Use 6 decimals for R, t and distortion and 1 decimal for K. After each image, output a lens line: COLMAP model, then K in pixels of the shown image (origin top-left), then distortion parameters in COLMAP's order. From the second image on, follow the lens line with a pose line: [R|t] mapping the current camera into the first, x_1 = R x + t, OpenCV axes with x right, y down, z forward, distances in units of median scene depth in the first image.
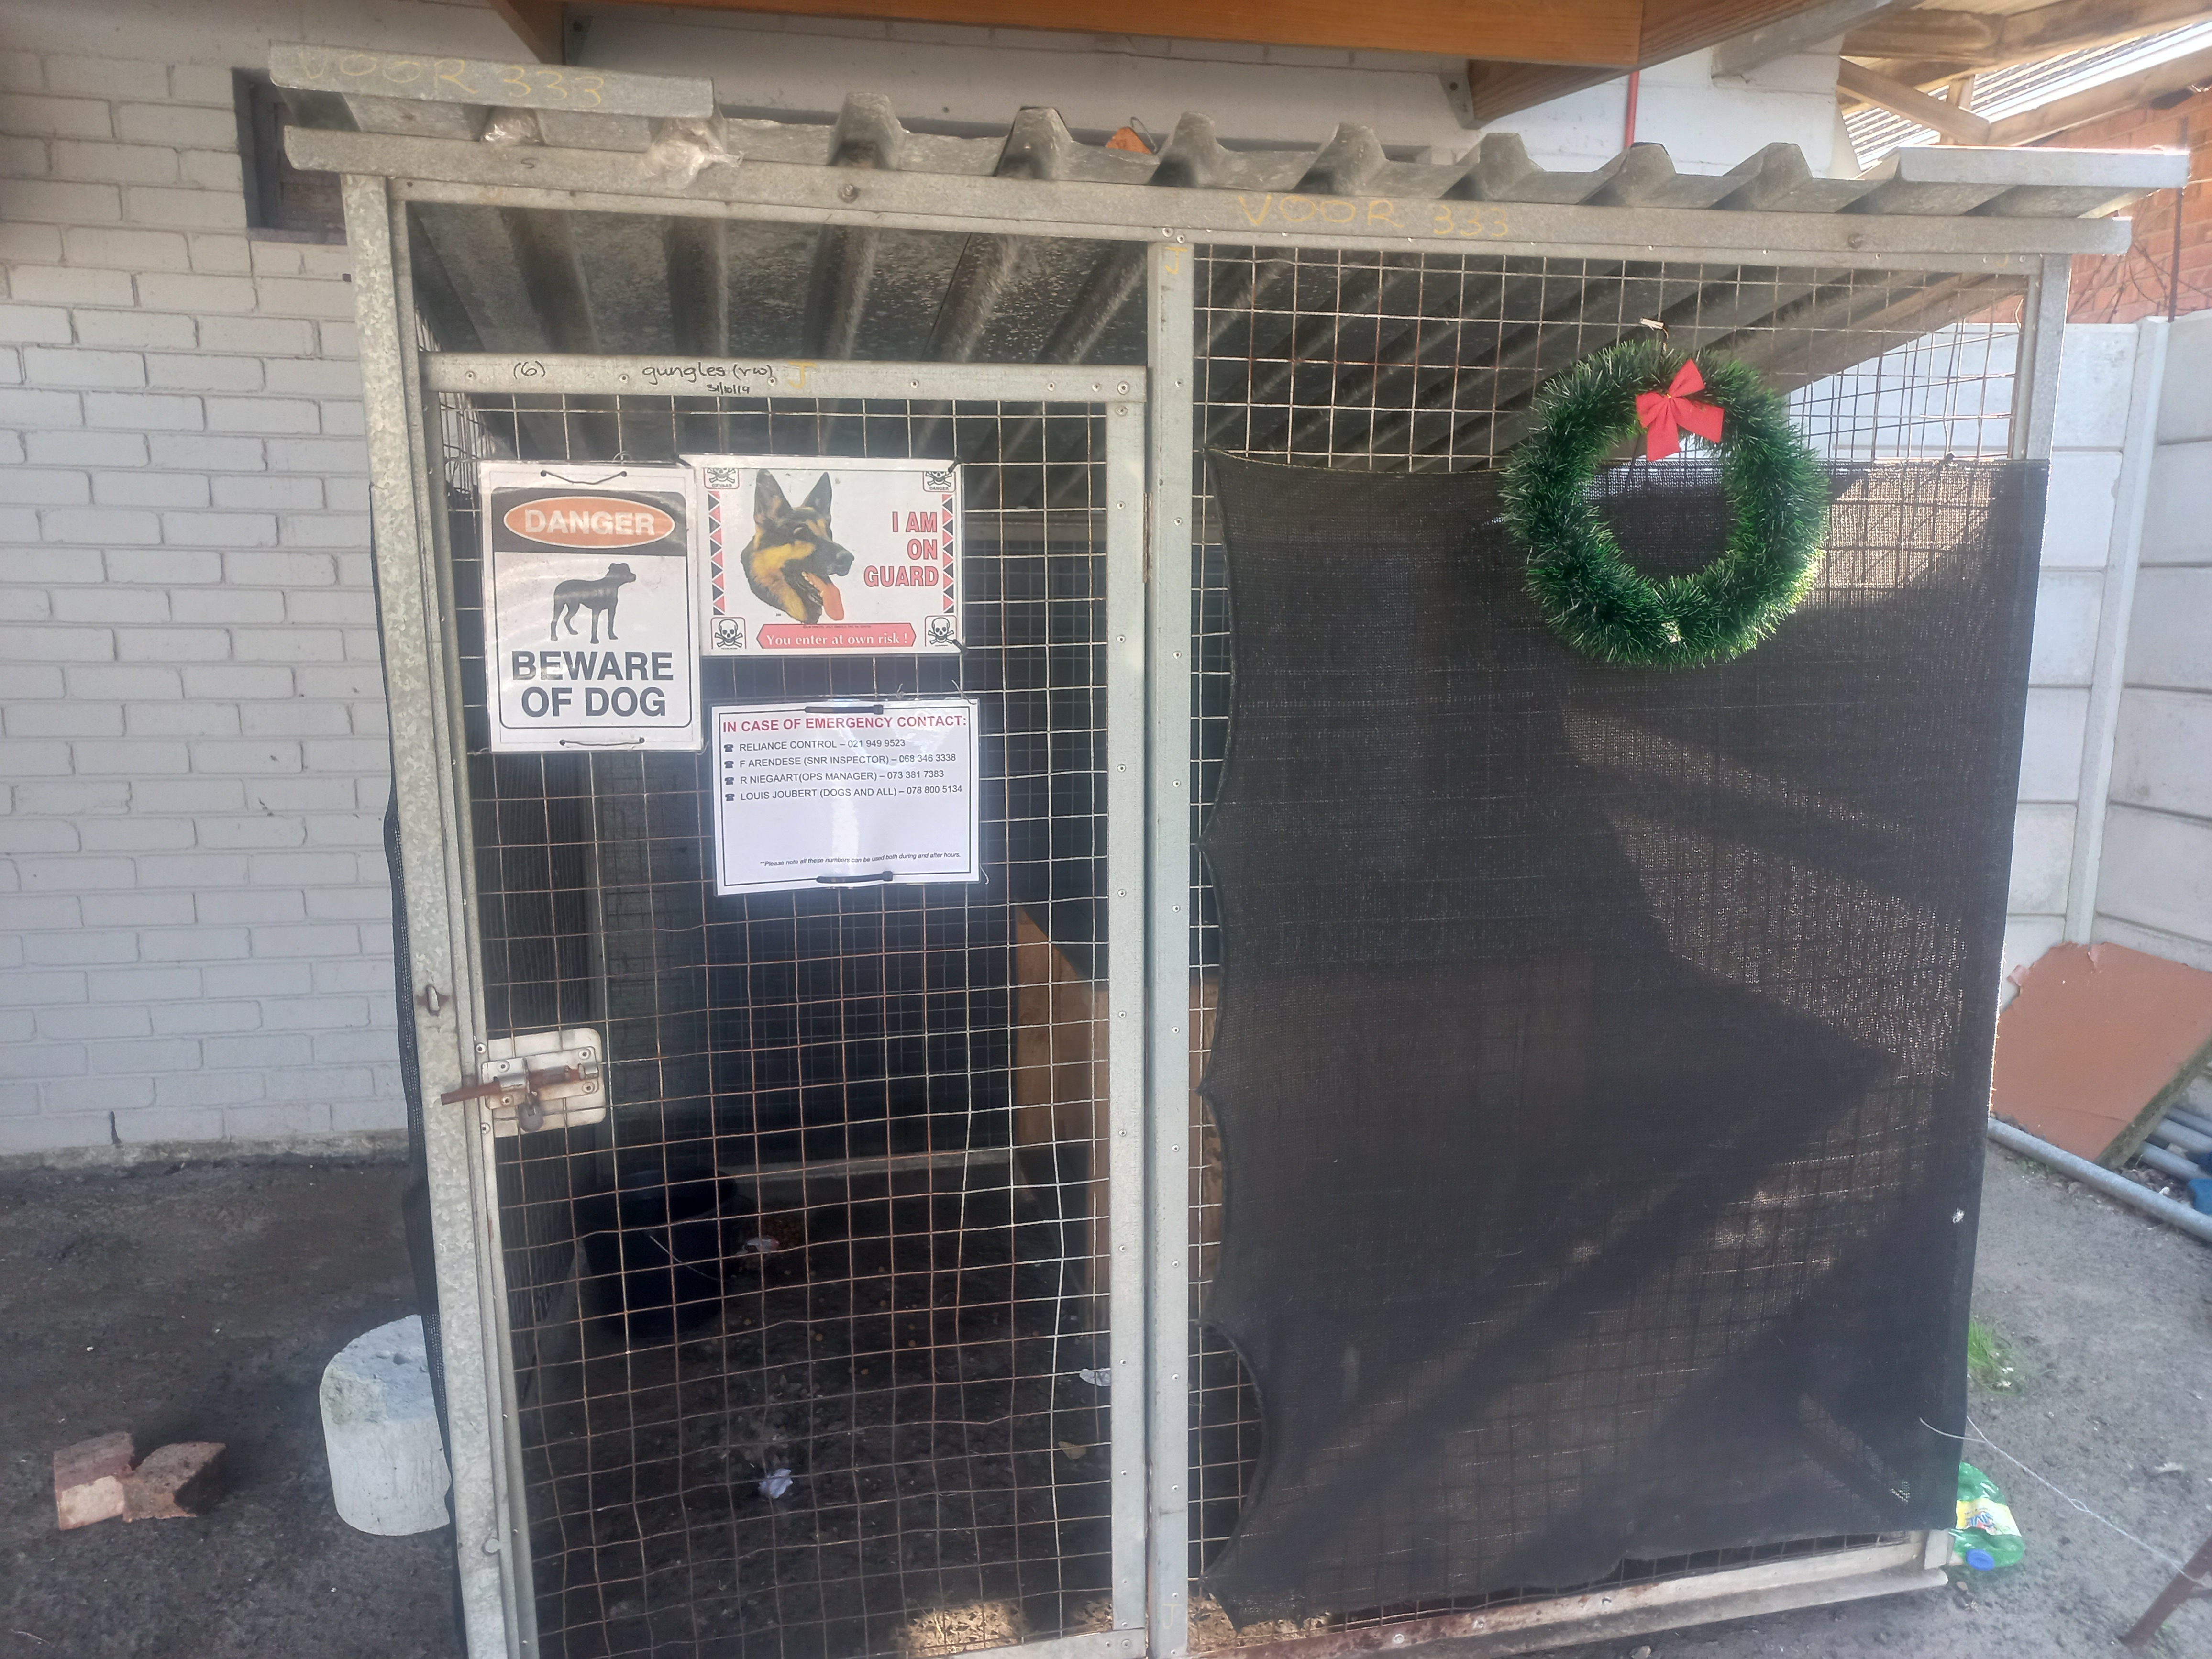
lens RADIAL K [[1553.0, 0, 1105.2], [0, 1553.0, 835.2], [0, 0, 1]] dist [0.036897, 0.000114]
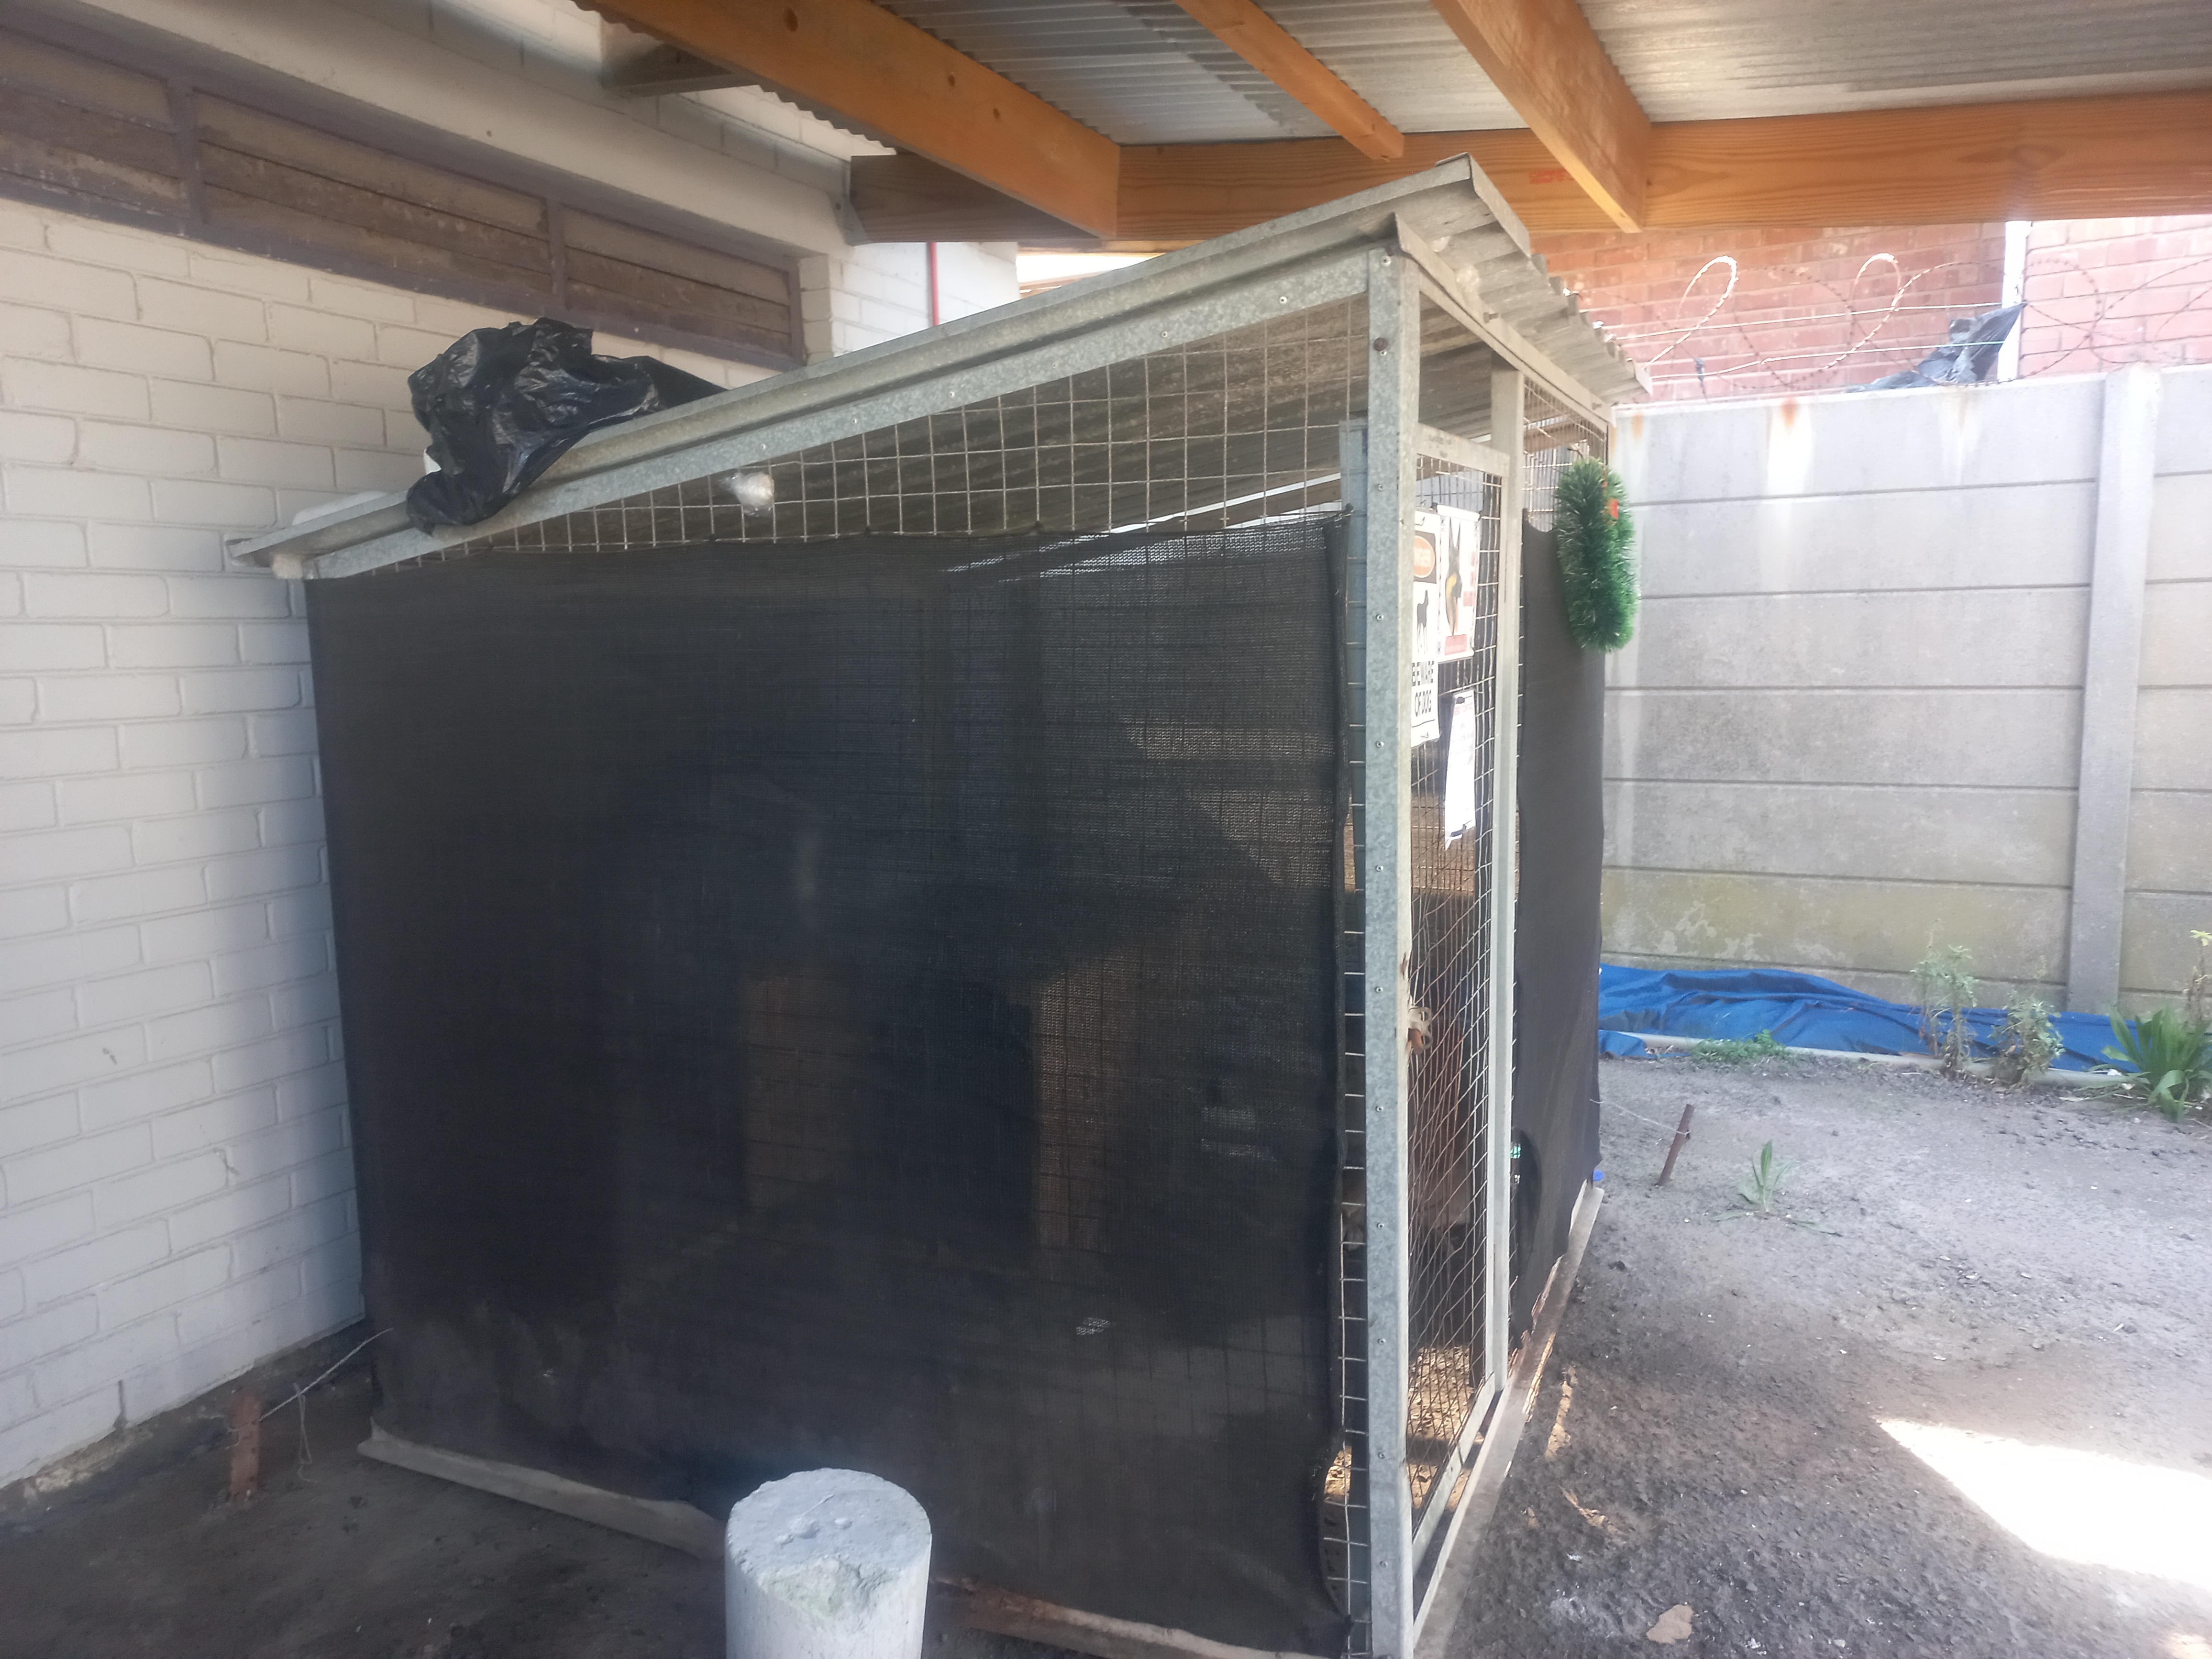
lens RADIAL K [[1553.0, 0, 1105.2], [0, 1553.0, 835.2], [0, 0, 1]] dist [0.036897, 0.000114]
pose [[0.647557, -0.123069, 0.752013, -1.392071], [0.162832, 0.986426, 0.021217, -0.047396], [-0.744417, 0.108712, 0.658806, 0.378676]]
